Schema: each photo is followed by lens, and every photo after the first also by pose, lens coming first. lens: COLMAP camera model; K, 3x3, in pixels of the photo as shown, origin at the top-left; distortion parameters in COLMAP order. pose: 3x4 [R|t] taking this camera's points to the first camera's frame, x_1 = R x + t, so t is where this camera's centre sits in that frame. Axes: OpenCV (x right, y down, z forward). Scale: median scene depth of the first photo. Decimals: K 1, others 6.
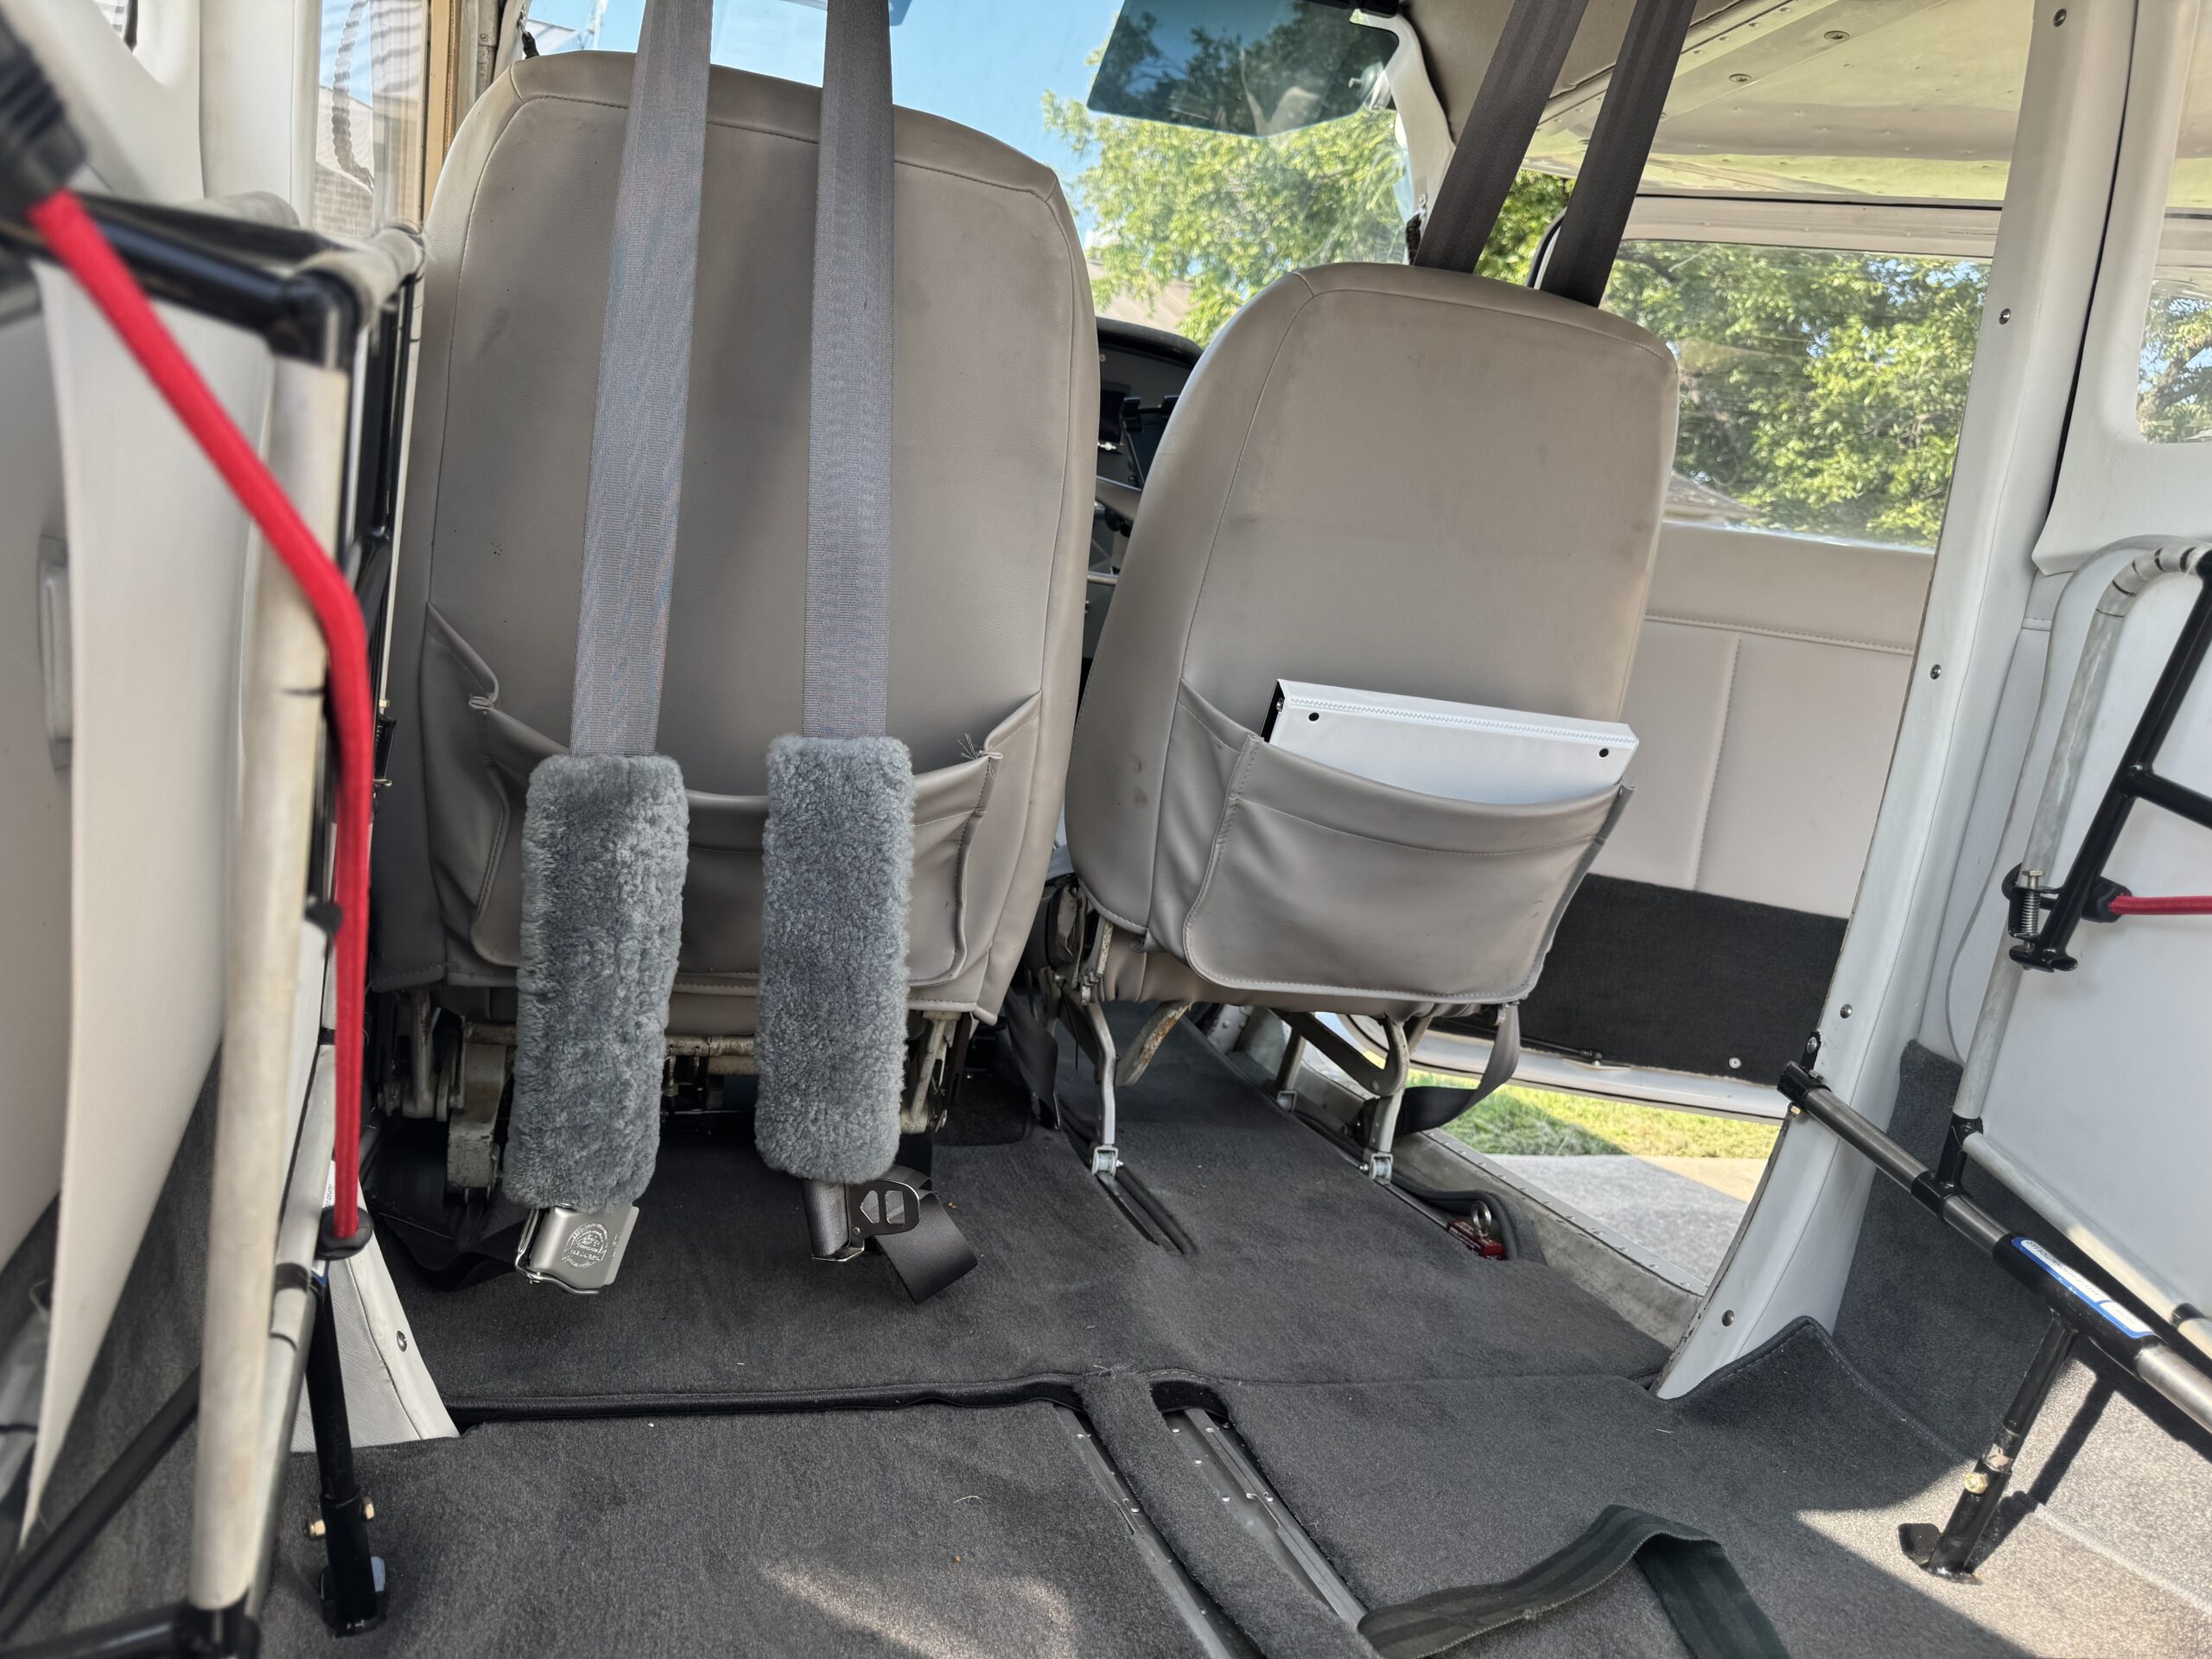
lens RADIAL K [[1568.9, 0, 1119.3], [0, 1568.9, 829.2], [0, 0, 1]] dist [0.024431, -0.031678]
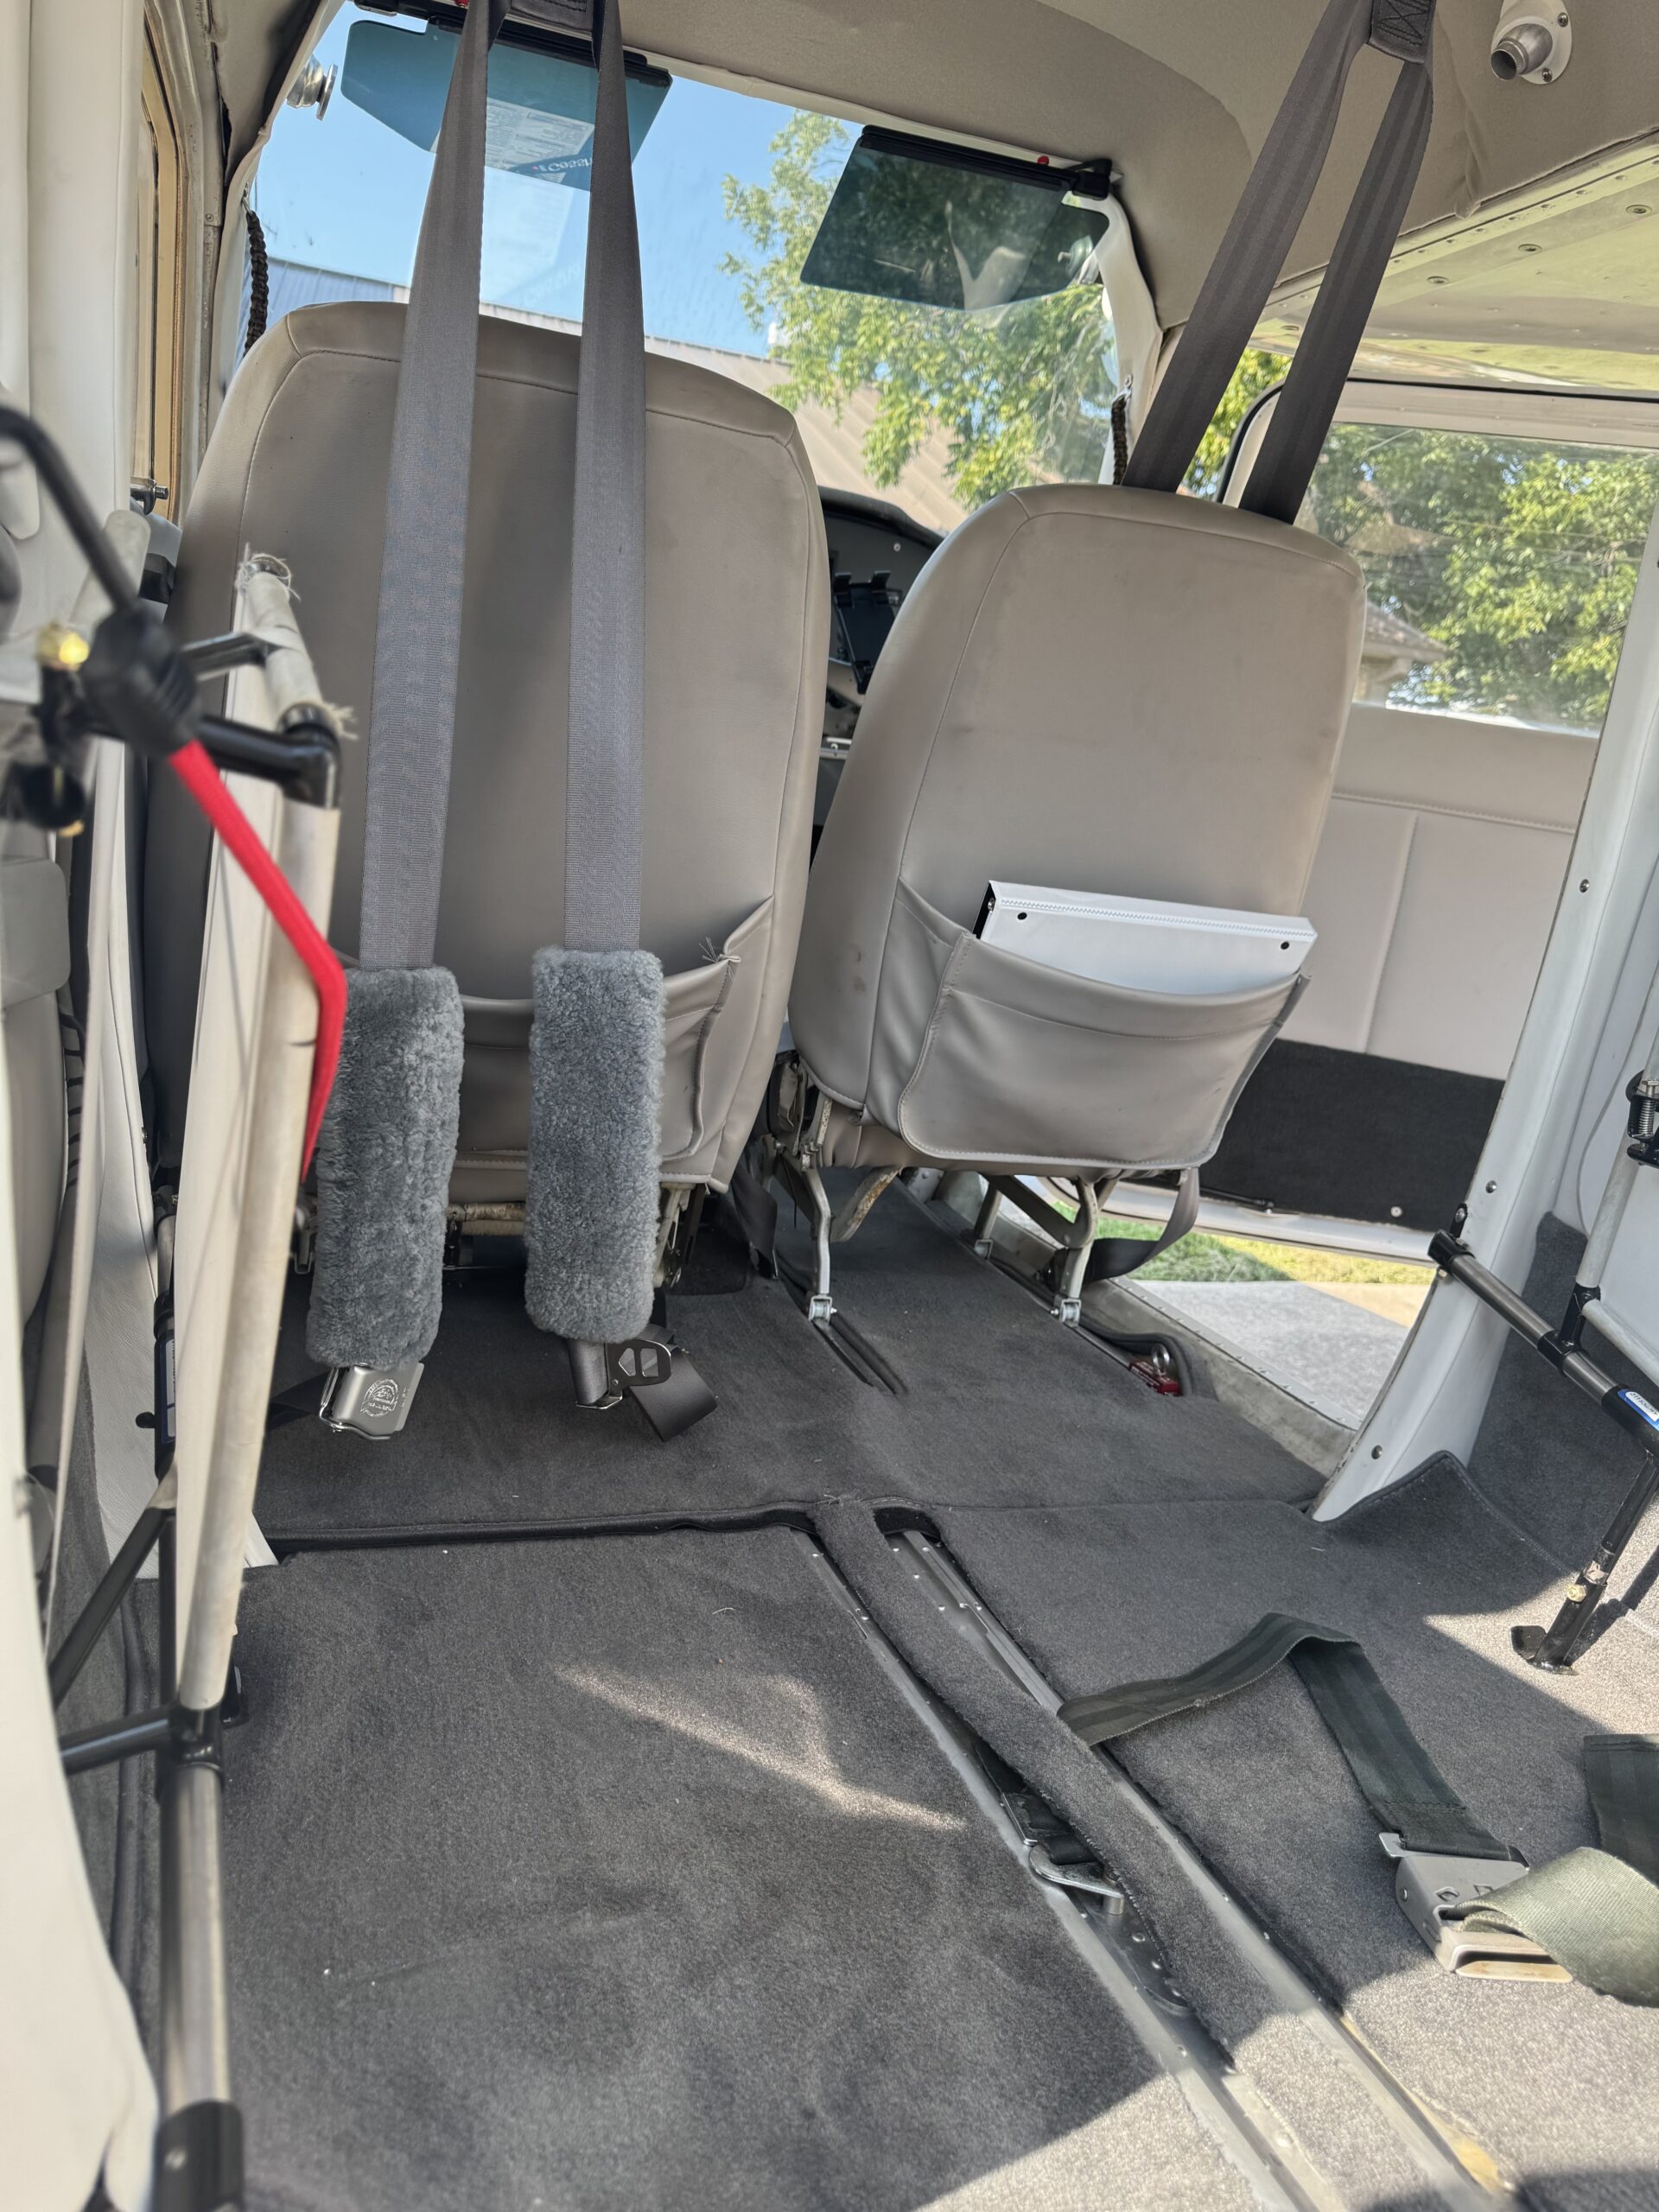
lens RADIAL K [[1568.9, 0, 843.3], [0, 1568.9, 1113.0], [0, 0, 1]] dist [0.024431, -0.031678]
pose [[0.999613, 0.001409, 0.027787, -0.037373], [-0.004272, 0.994644, 0.103271, -0.059466], [-0.027493, -0.103350, 0.994265, -0.115754]]
